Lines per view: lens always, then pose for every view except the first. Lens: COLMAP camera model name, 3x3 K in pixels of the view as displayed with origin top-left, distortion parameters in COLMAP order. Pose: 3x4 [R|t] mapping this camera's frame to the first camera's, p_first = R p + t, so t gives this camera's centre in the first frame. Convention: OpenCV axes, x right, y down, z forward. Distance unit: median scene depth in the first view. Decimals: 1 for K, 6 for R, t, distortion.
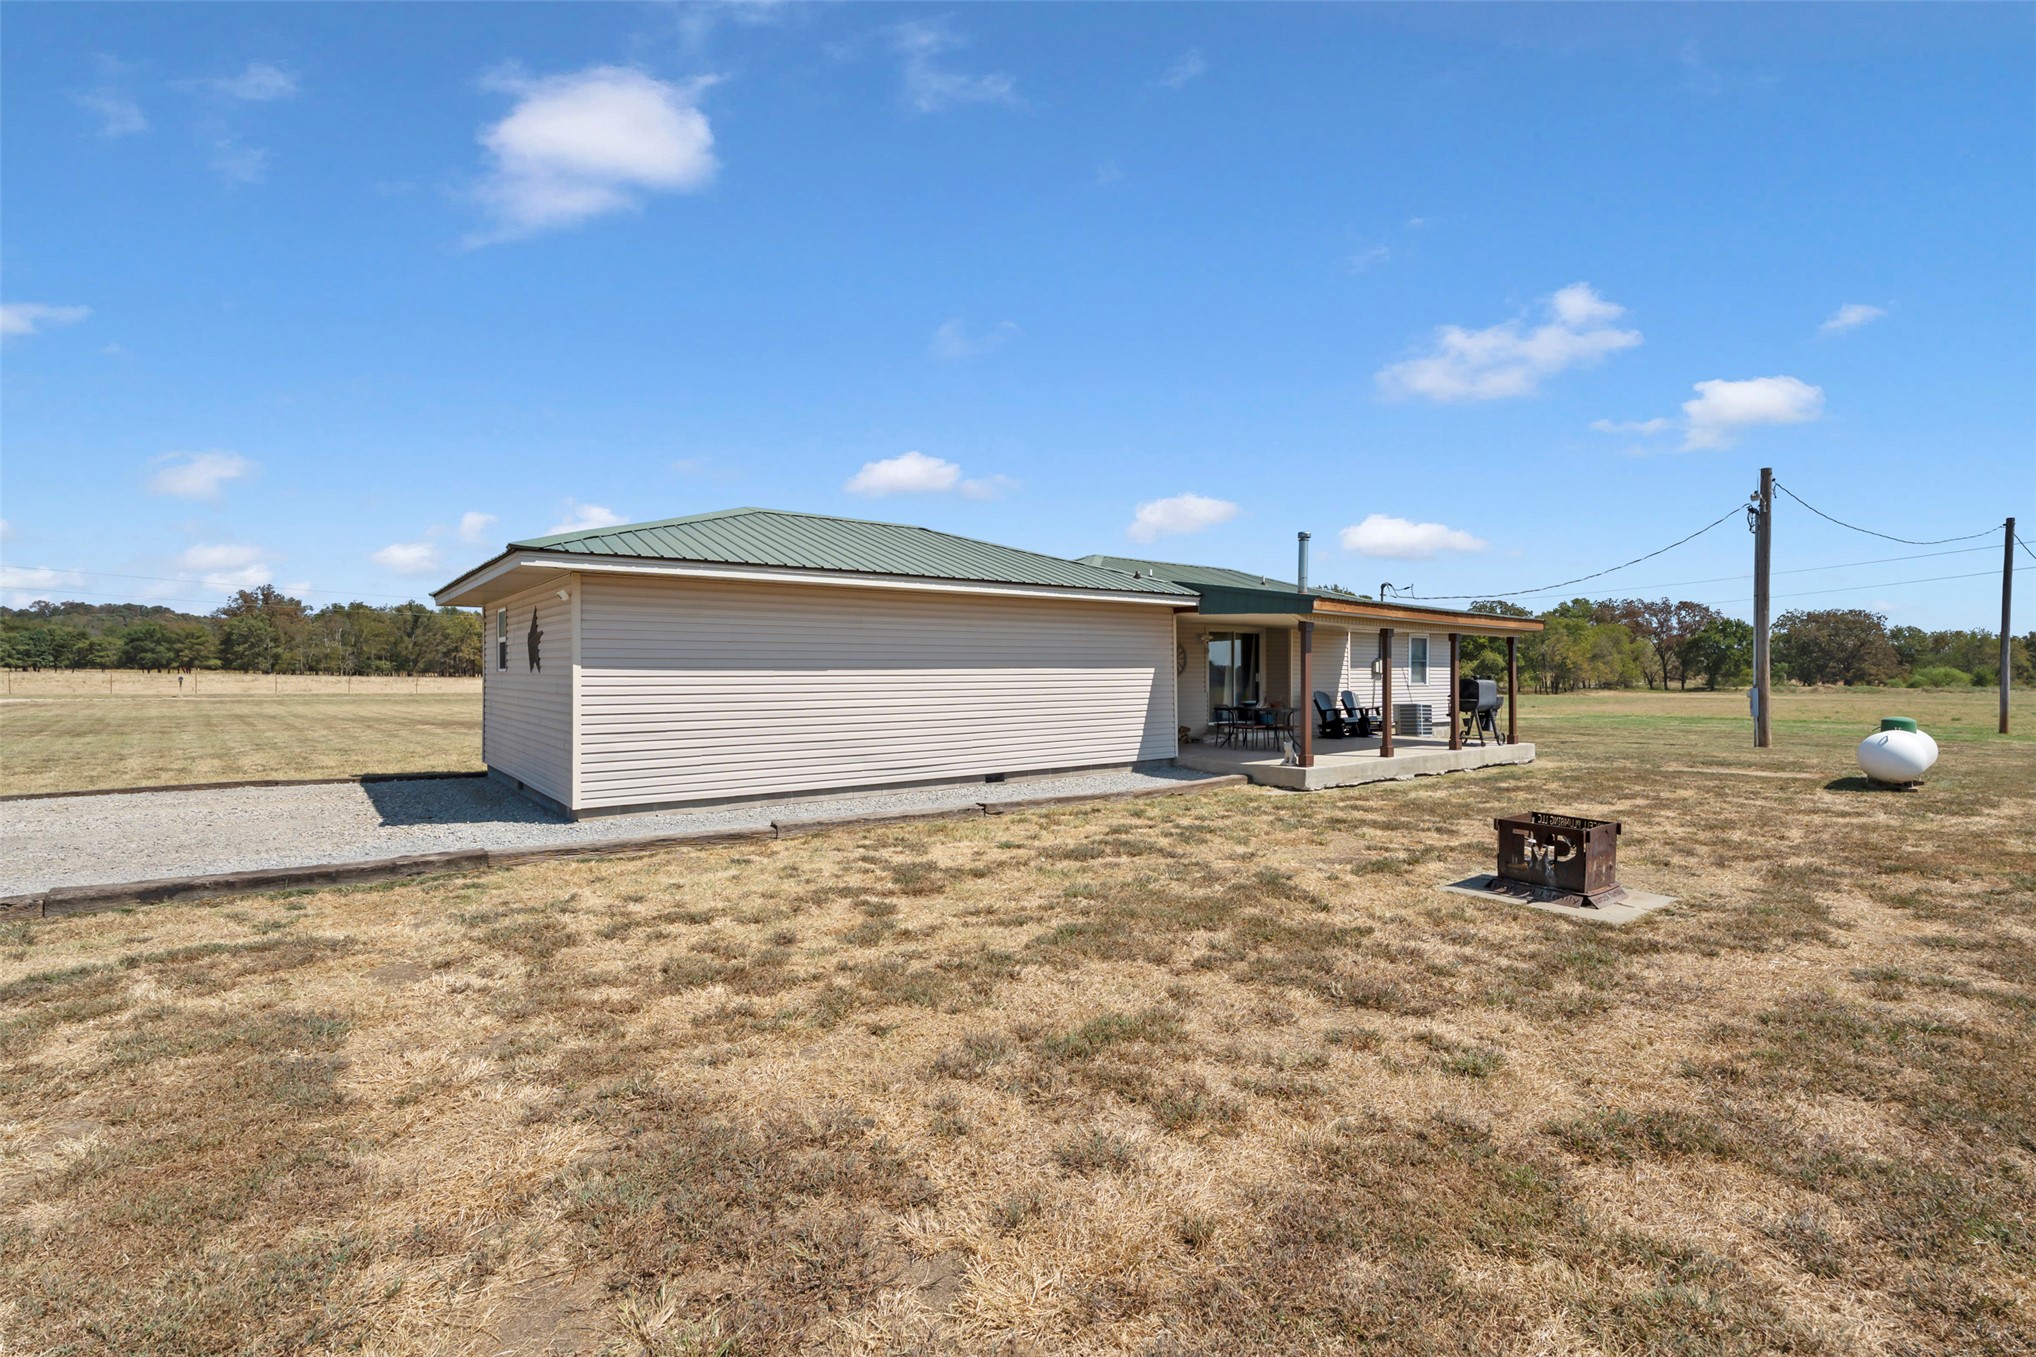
lens RADIAL K [[911.9, 0, 1014.9], [0, 911.9, 674.5], [0, 0, 1]] dist [-0.000571, 0.000849]
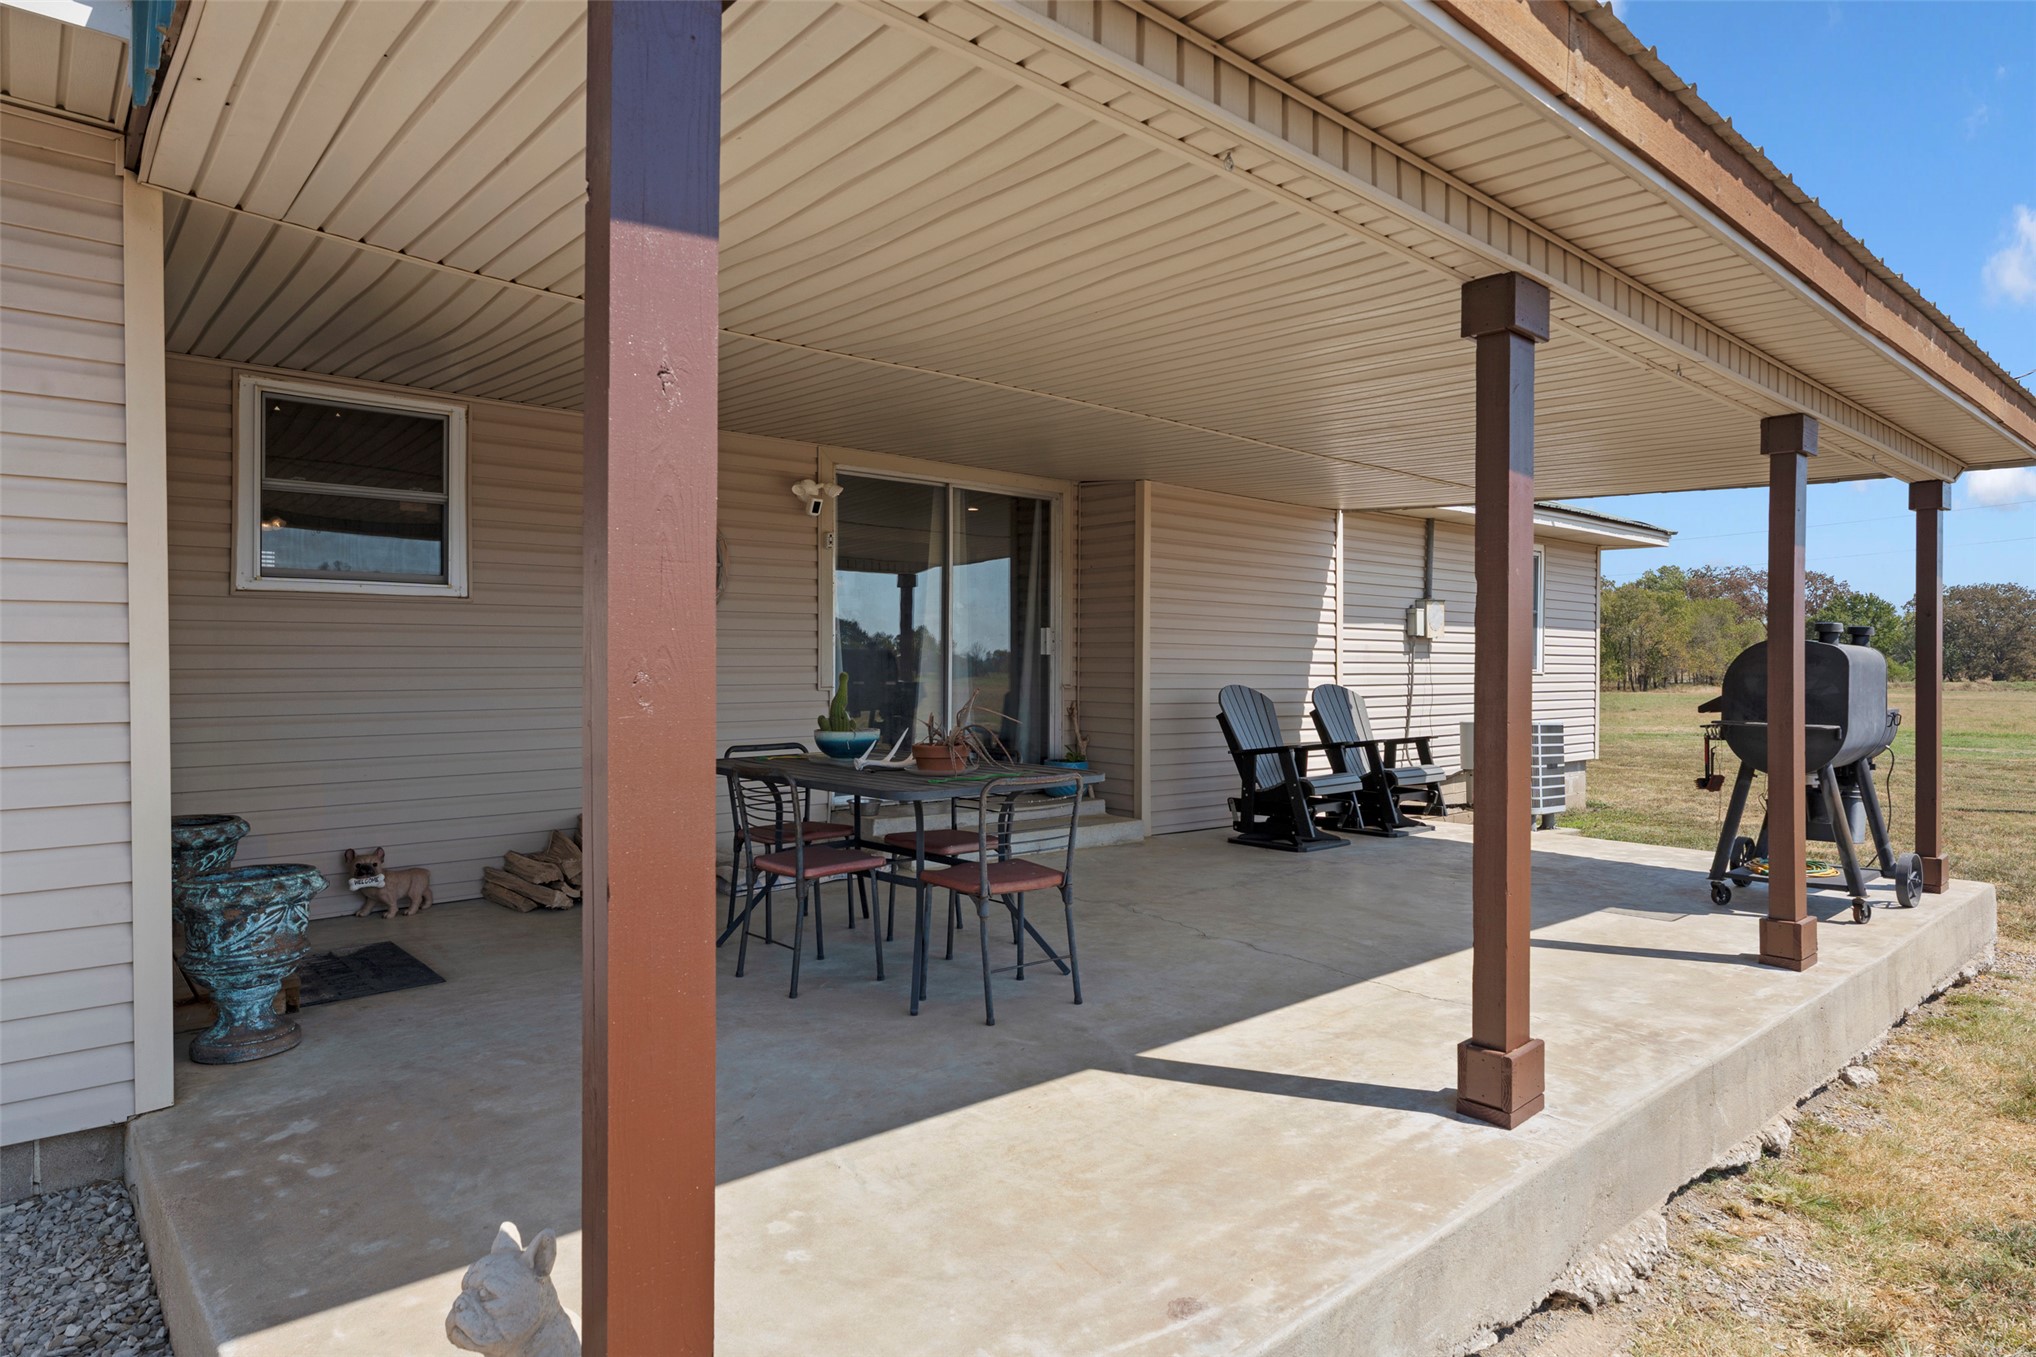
lens RADIAL K [[1173.3, 0, 1020.2], [0, 1173.3, 670.5], [0, 0, 1]] dist [-0.000246, -0.000648]
pose [[0.998280, 0.003769, 0.058511, 0.218874], [-0.004112, 0.999975, 0.005737, 0.009835], [-0.058488, -0.005968, 0.998270, 0.562644]]
